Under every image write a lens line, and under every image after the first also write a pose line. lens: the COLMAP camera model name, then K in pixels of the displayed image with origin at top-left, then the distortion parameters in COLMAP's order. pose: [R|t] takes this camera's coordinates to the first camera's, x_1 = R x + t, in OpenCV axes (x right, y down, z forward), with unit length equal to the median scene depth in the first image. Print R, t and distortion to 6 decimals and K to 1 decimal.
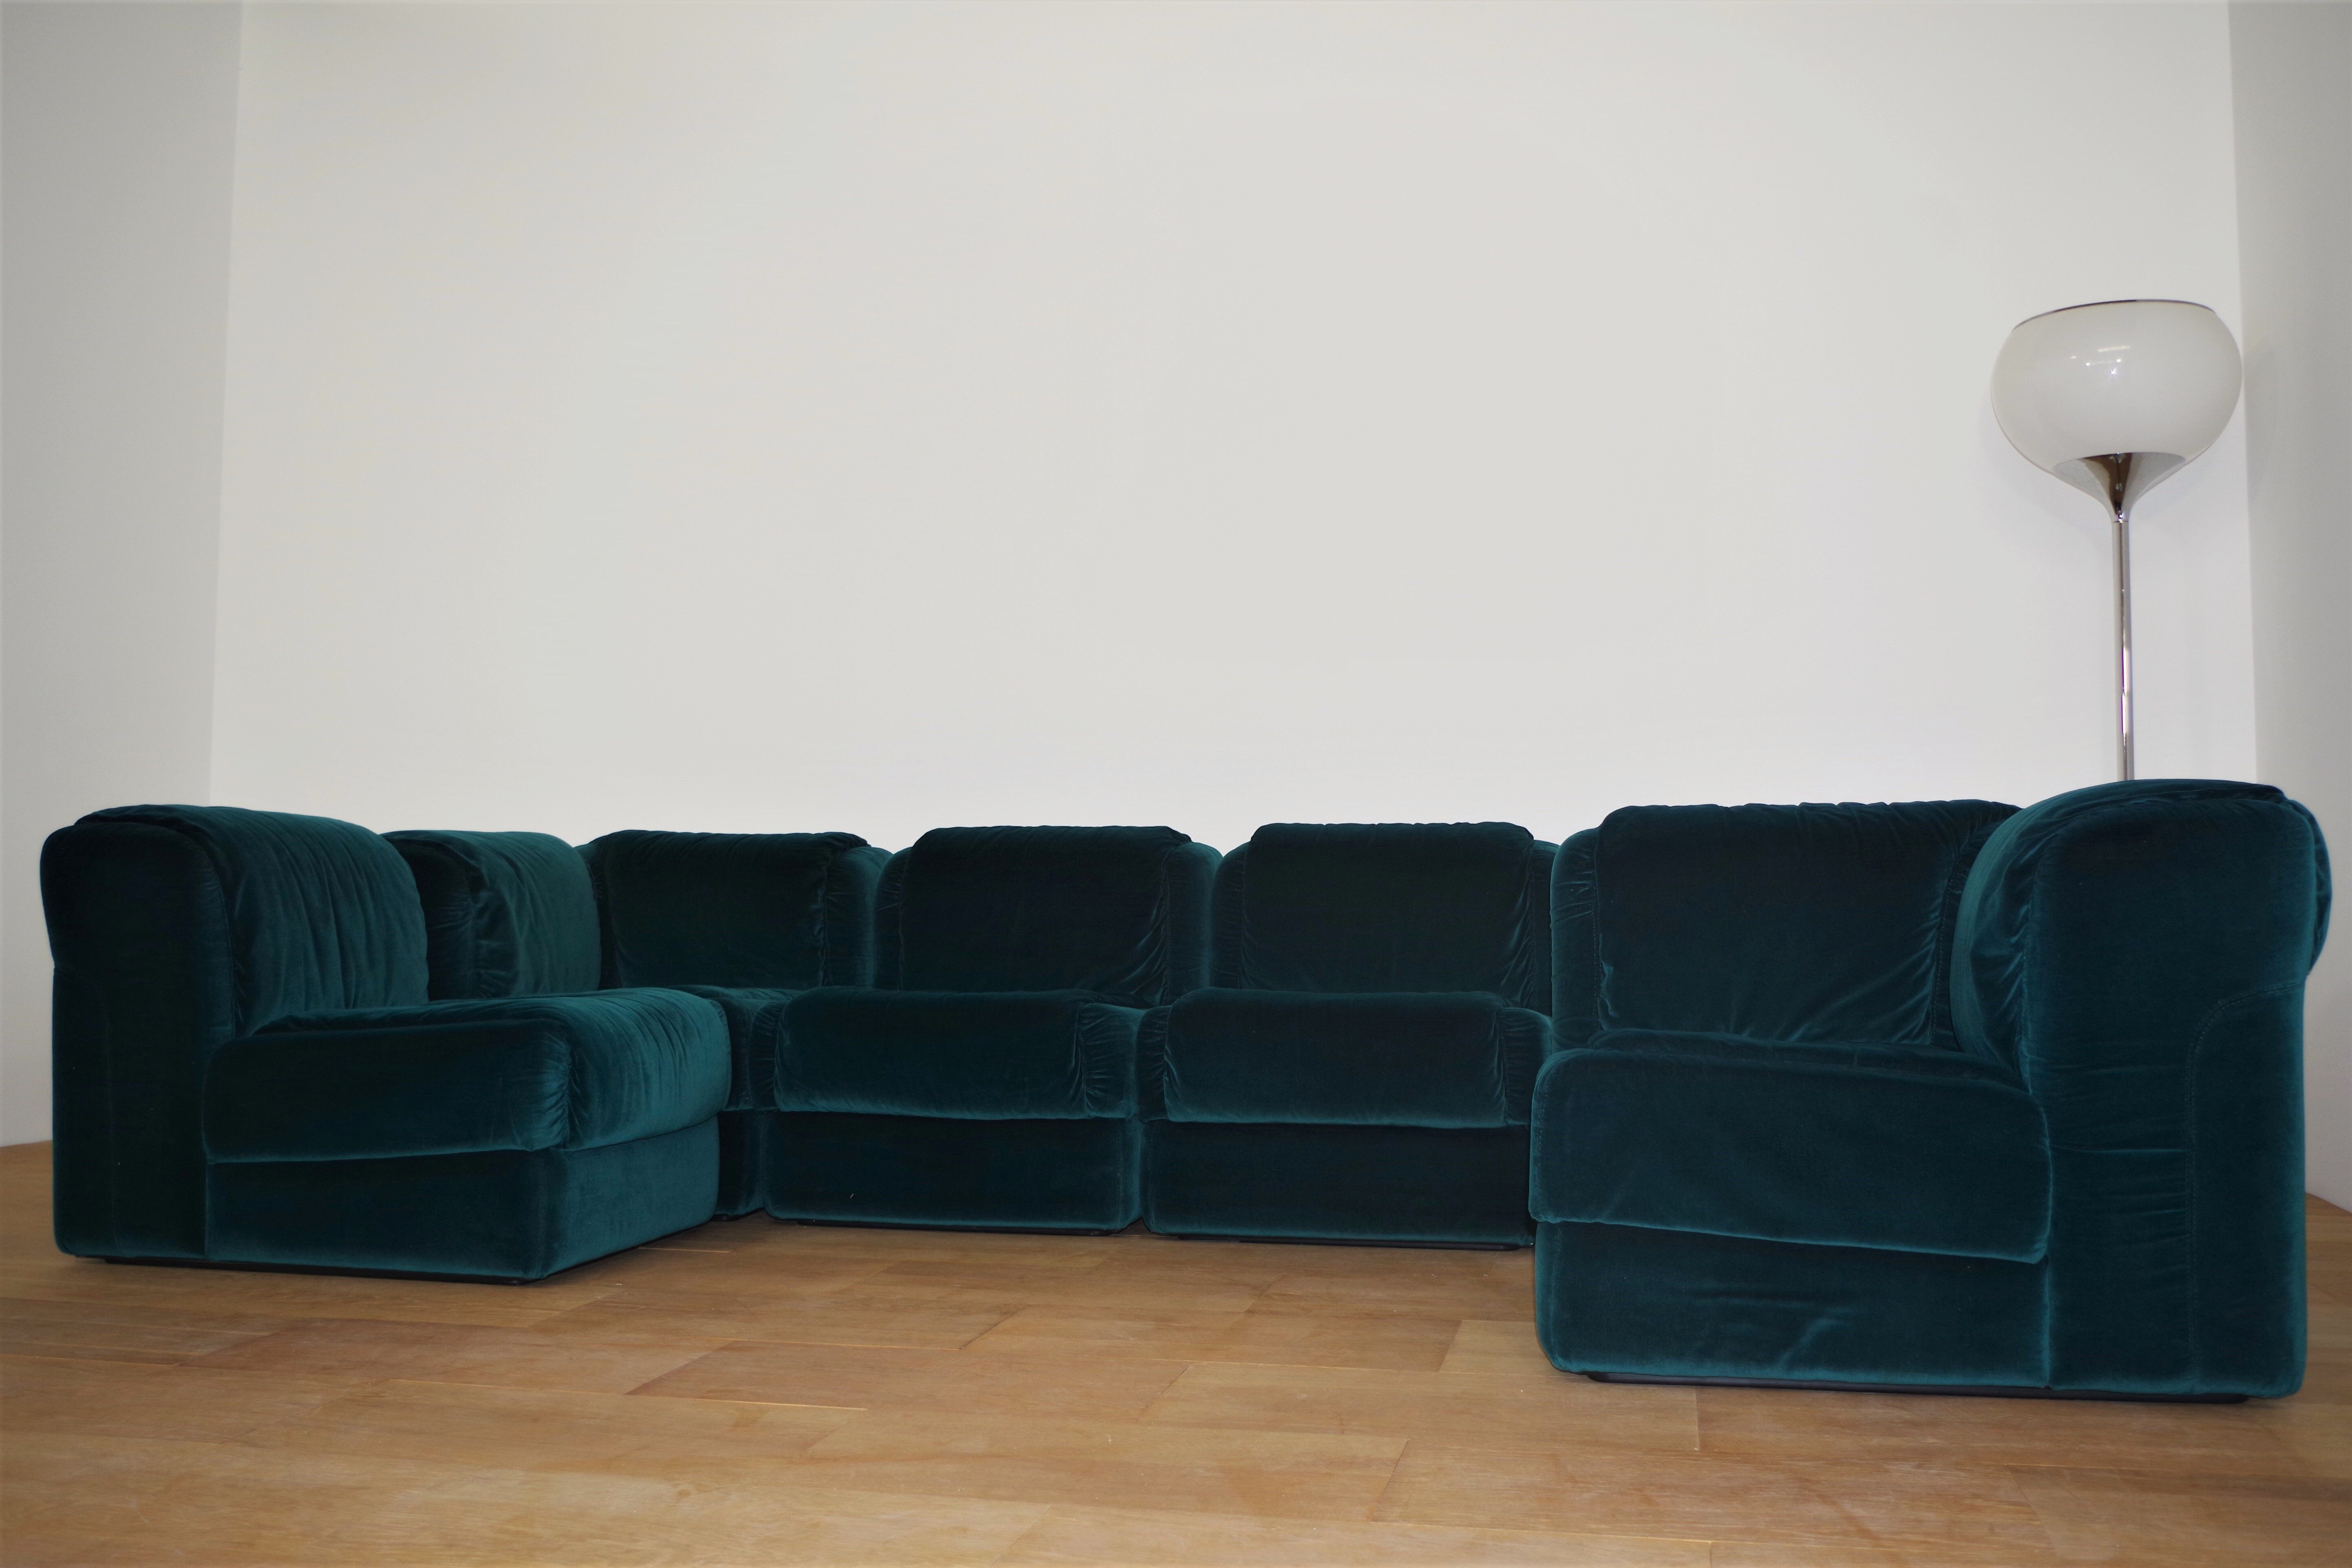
lens RADIAL K [[2235.9, 0, 1172.4], [0, 2235.9, 750.5], [0, 0, 1]] dist [-0.059314, 0.002035]
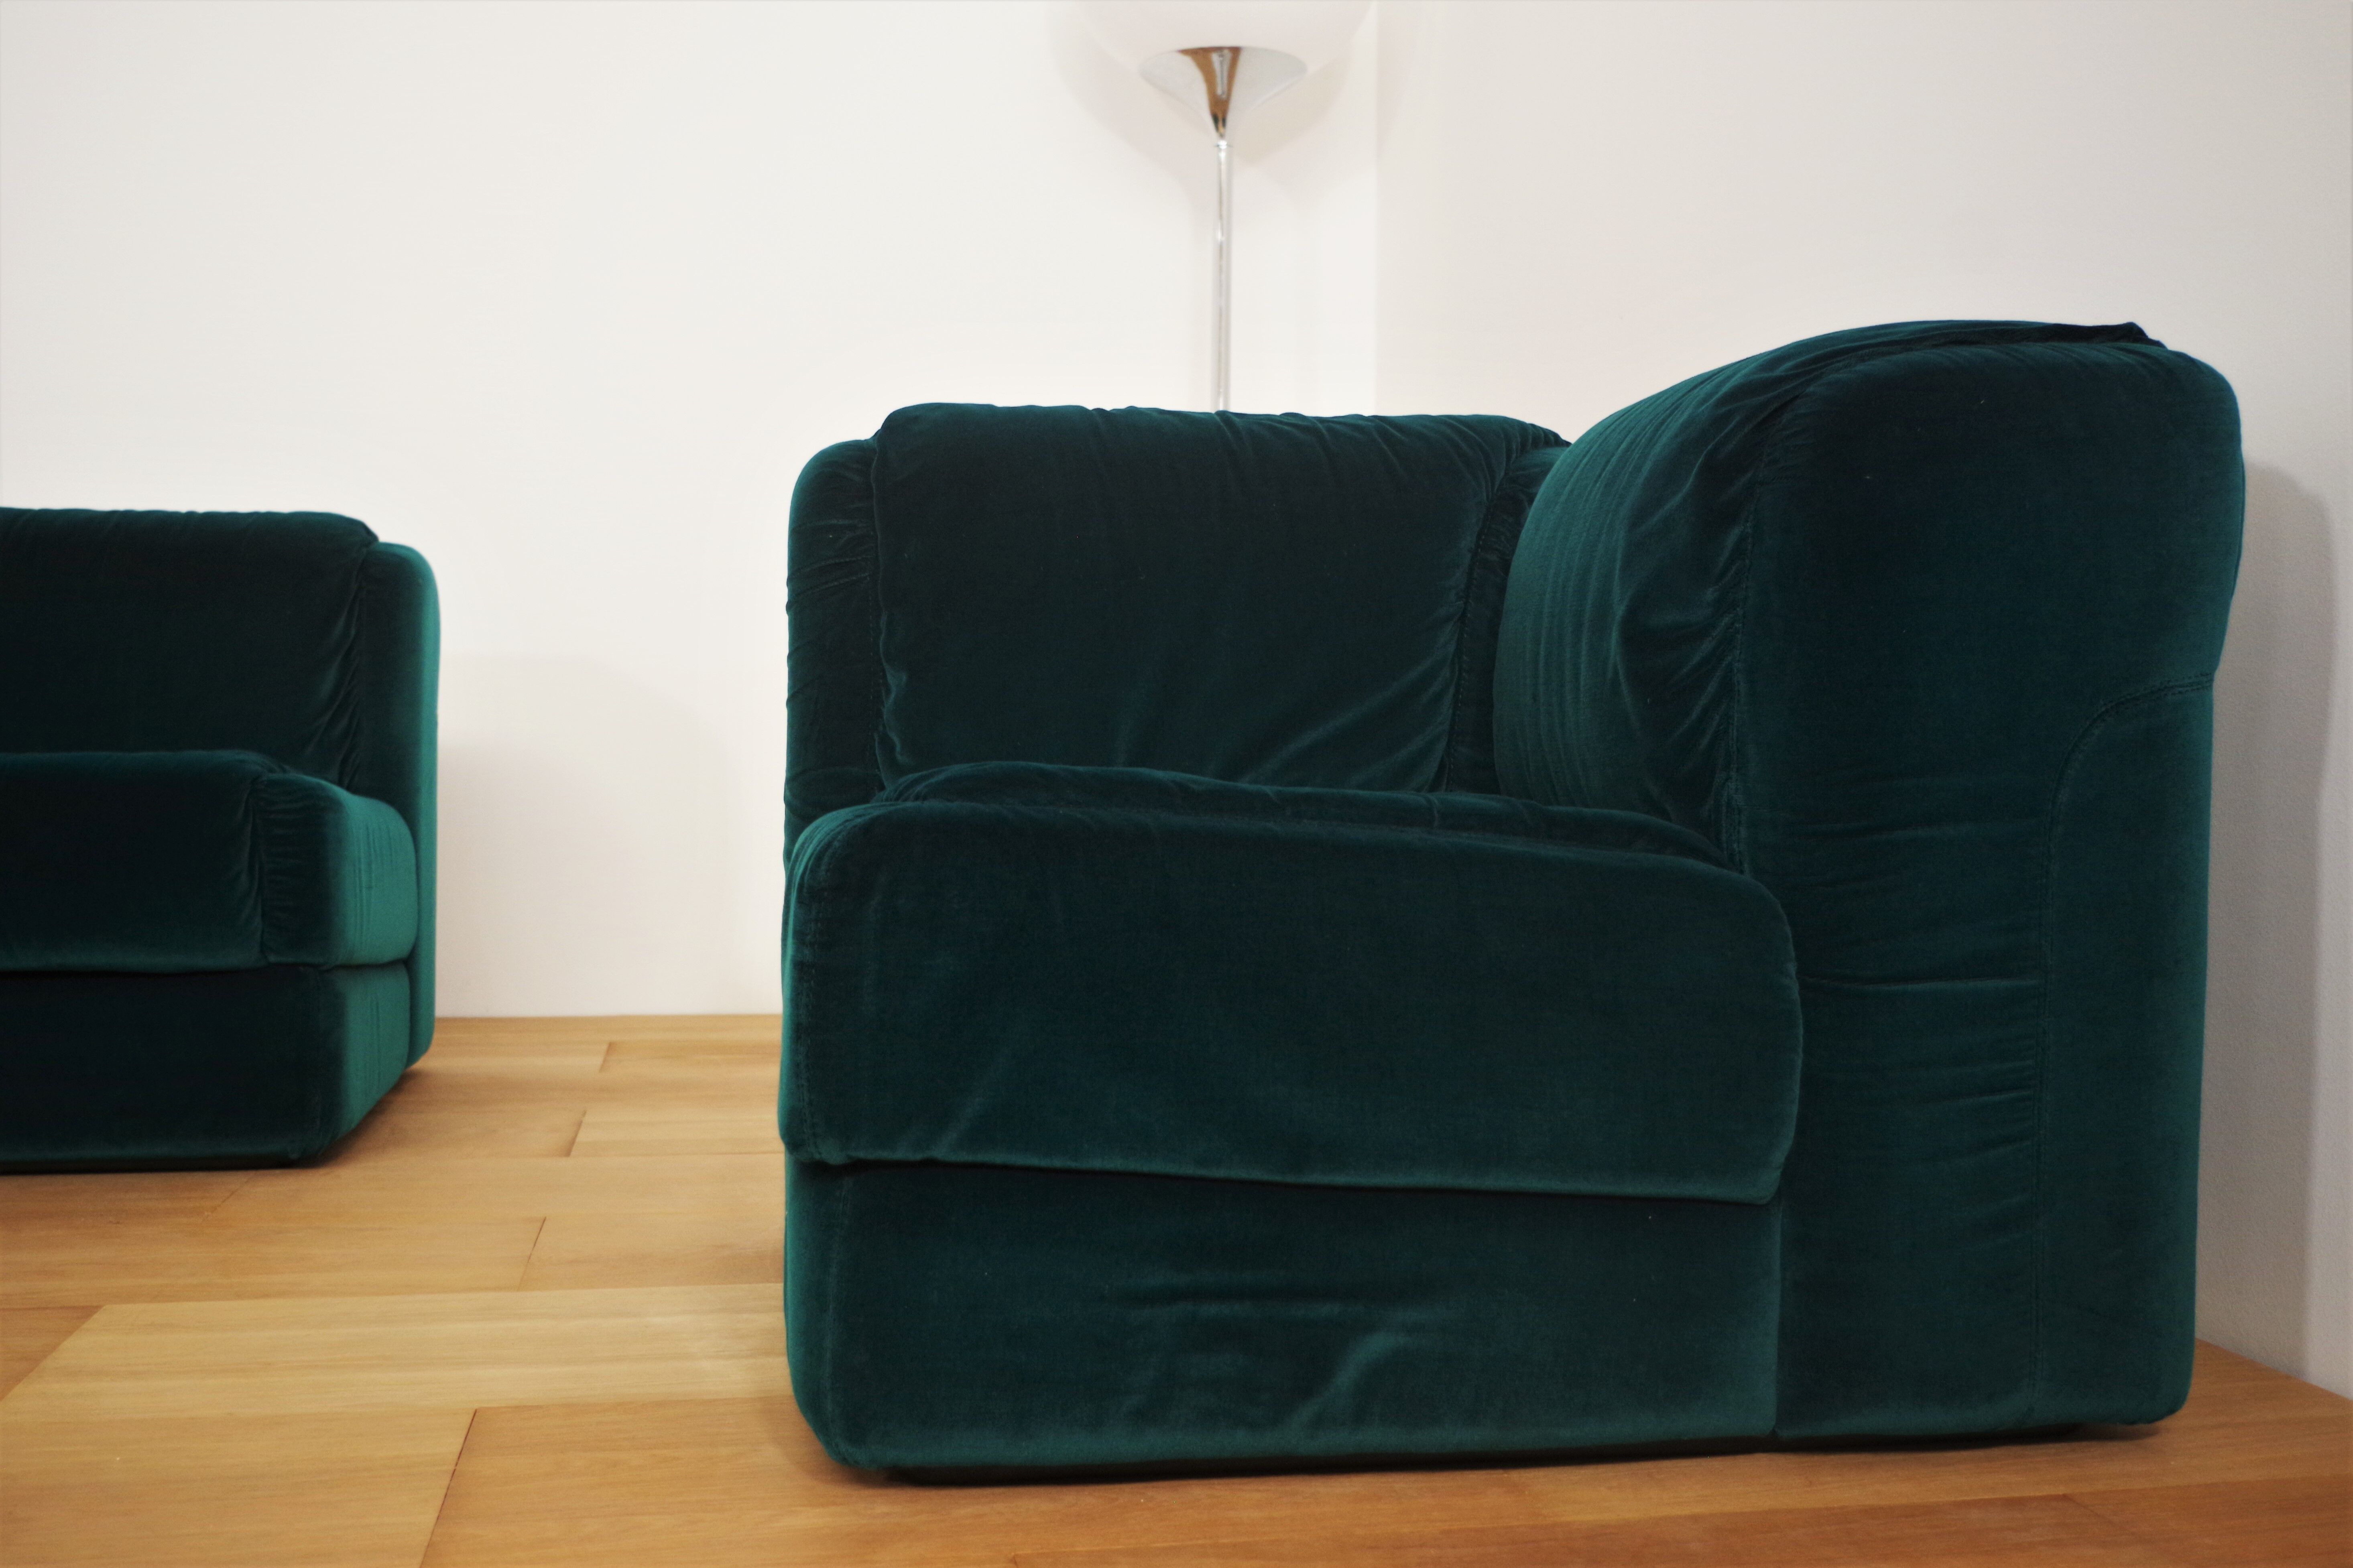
lens RADIAL K [[2453.5, 0, 1231.1], [0, 2453.5, 799.2], [0, 0, 1]] dist [-0.013002, -0.010983]
pose [[0.923693, 0.004304, 0.383109, 0.051308], [-0.038953, 0.995810, 0.082731, 0.092163], [-0.381148, -0.091341, 0.919991, 0.512633]]
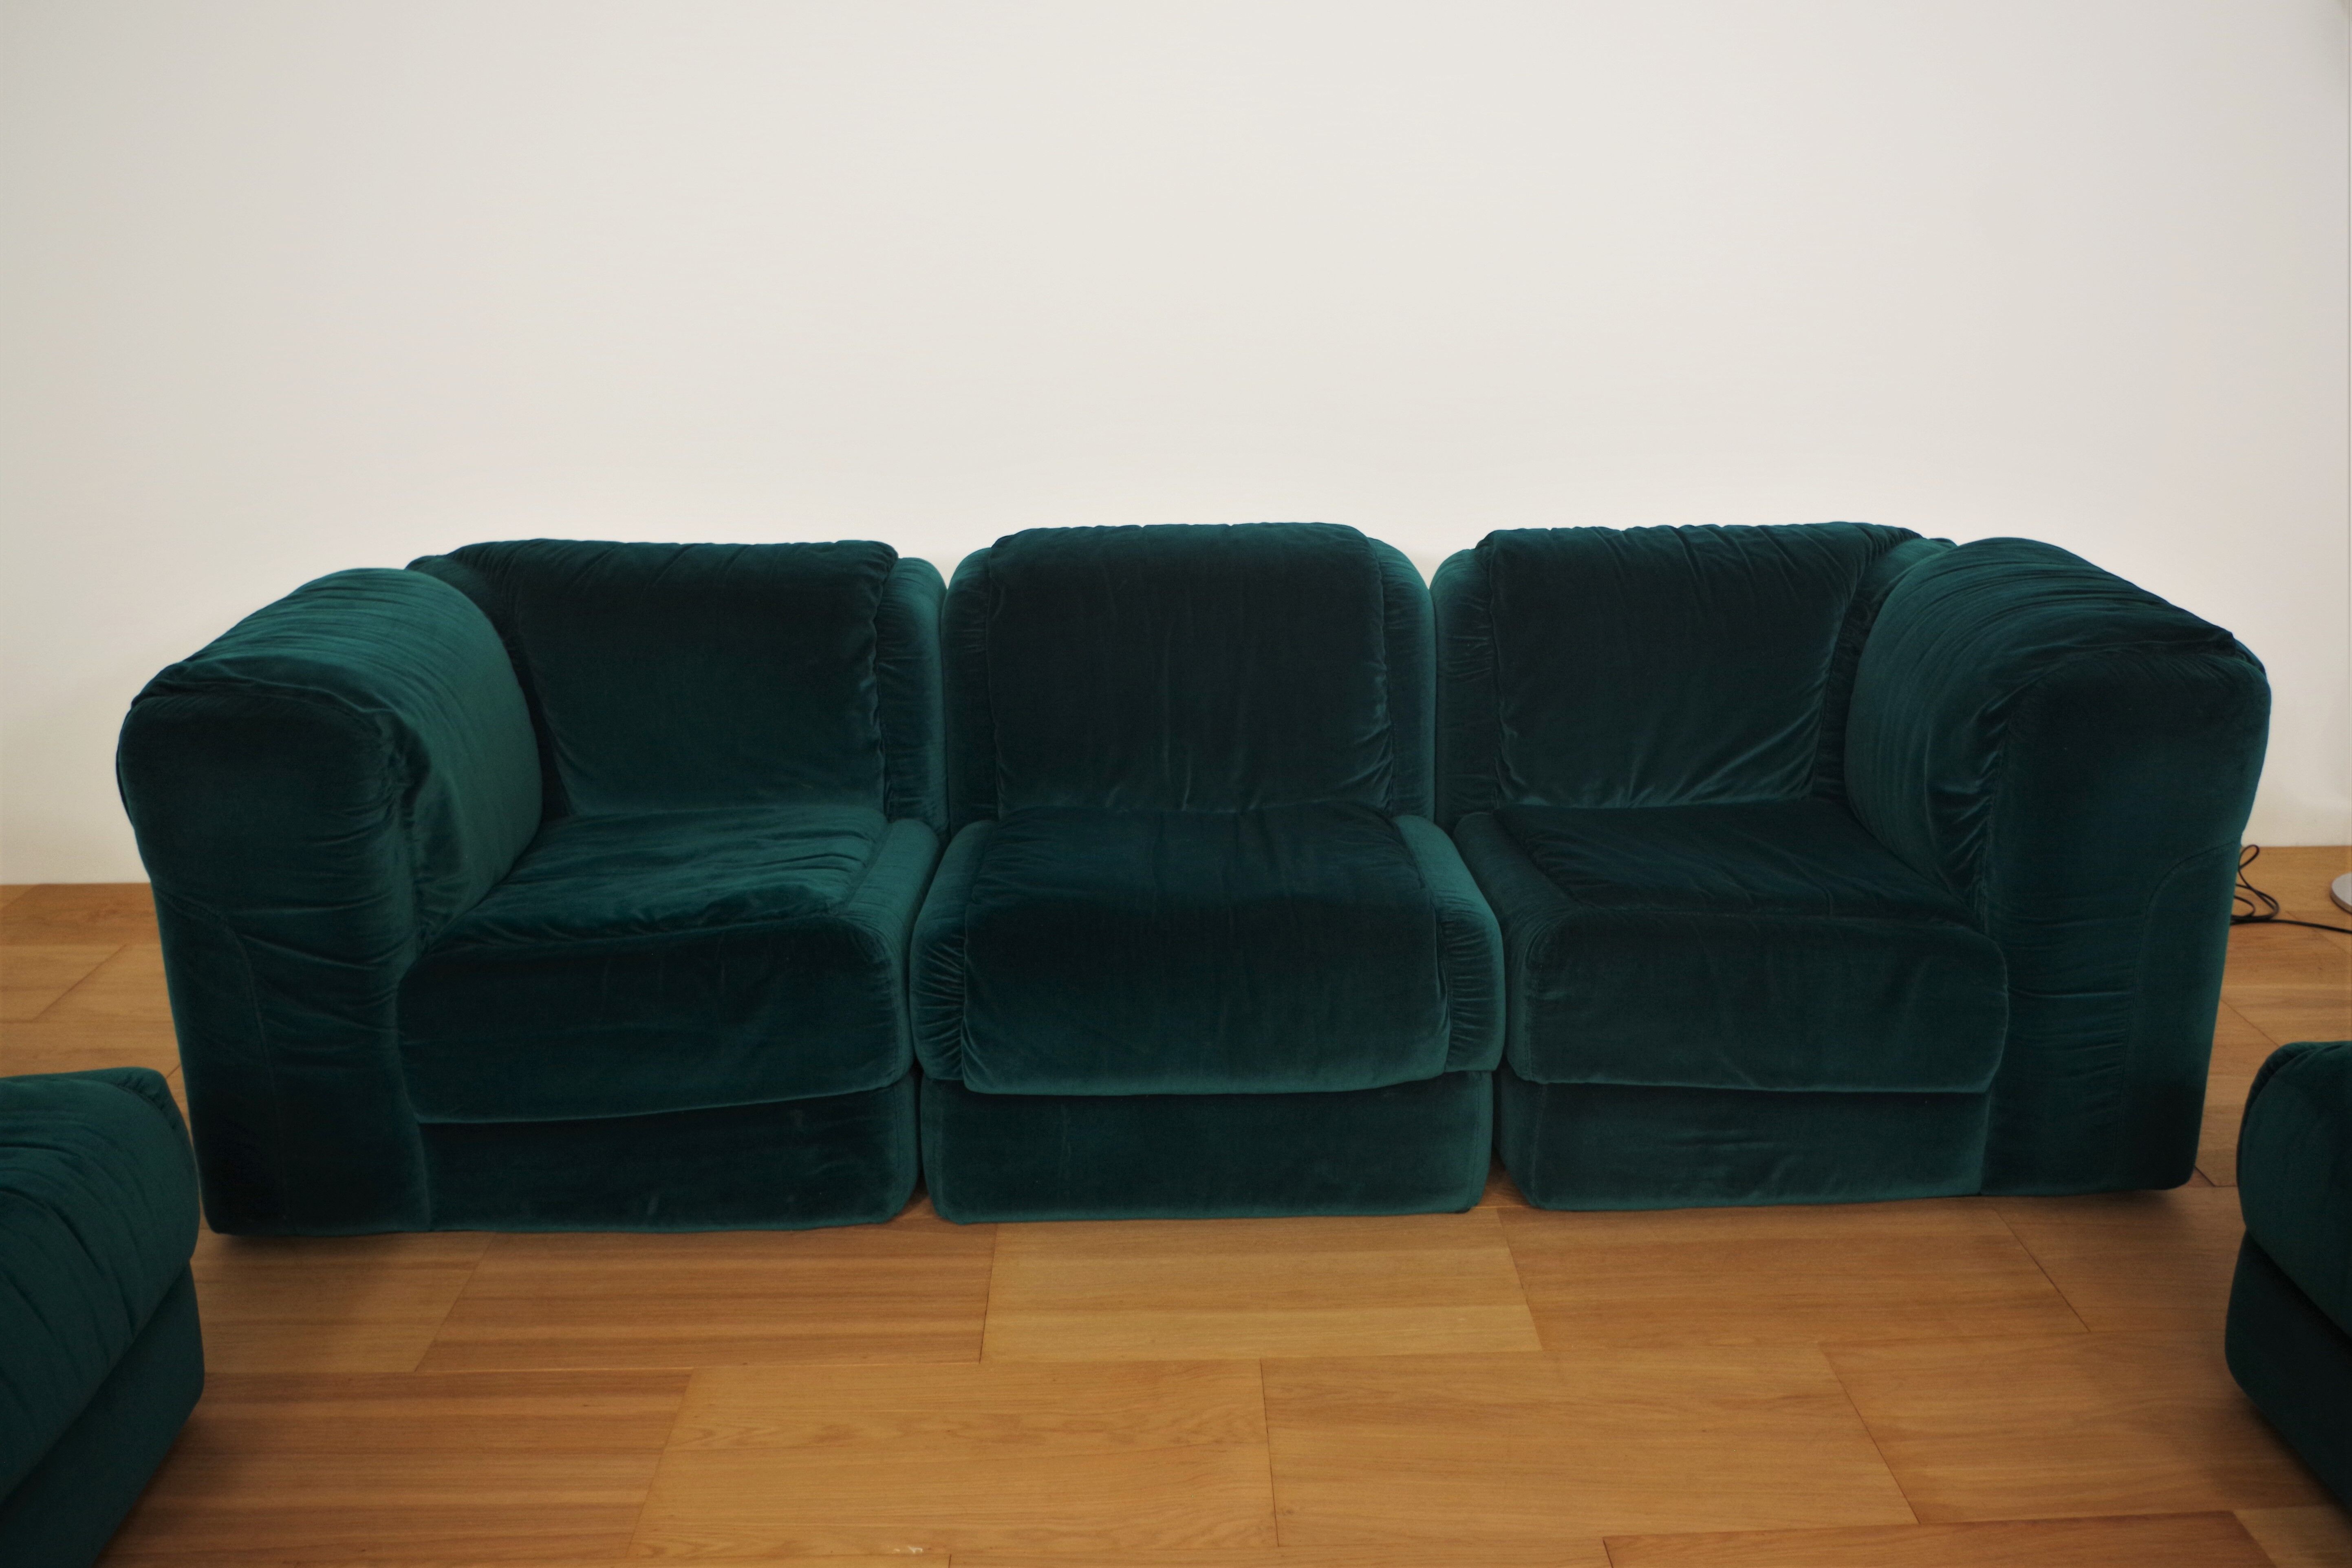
lens RADIAL K [[2235.8, 0, 1172.4], [0, 2235.8, 750.5], [0, 0, 1]] dist [-0.059314, 0.002035]
pose [[0.967415, -0.073256, 0.242367, -0.228329], [-0.010568, 0.944714, 0.327725, -0.263694], [-0.252975, -0.319607, 0.913157, 0.172991]]
